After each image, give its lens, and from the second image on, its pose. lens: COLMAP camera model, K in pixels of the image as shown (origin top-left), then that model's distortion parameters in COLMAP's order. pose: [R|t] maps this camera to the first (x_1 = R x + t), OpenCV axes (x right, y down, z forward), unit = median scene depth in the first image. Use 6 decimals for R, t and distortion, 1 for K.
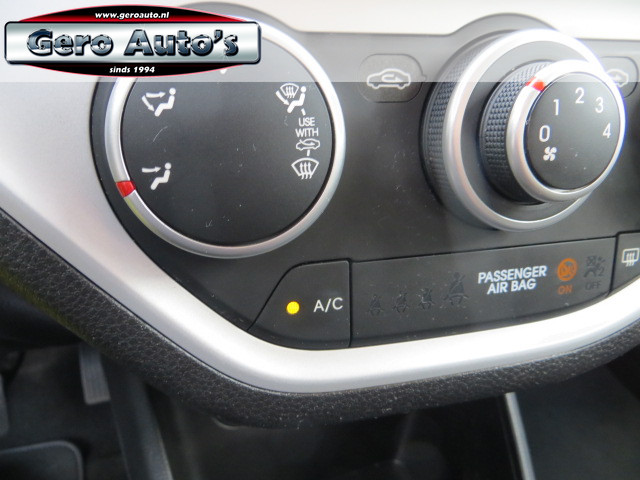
lens RADIAL K [[463.0, 0, 320.0], [0, 463.0, 240.0], [0, 0, 1]] dist [-0.012594, -0.002508]
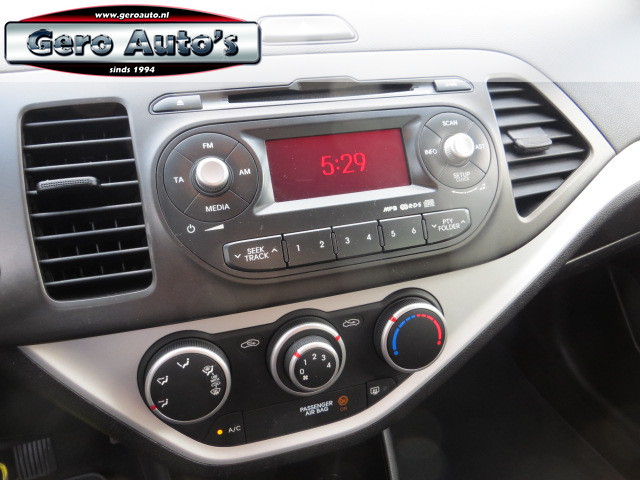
lens RADIAL K [[463.0, 0, 320.0], [0, 463.0, 240.0], [0, 0, 1]] dist [-0.012594, -0.002508]
pose [[0.998046, -0.061950, 0.008133, 0.529860], [0.061997, 0.998060, -0.005694, -0.848302], [-0.007765, 0.006187, 0.999951, -1.516199]]
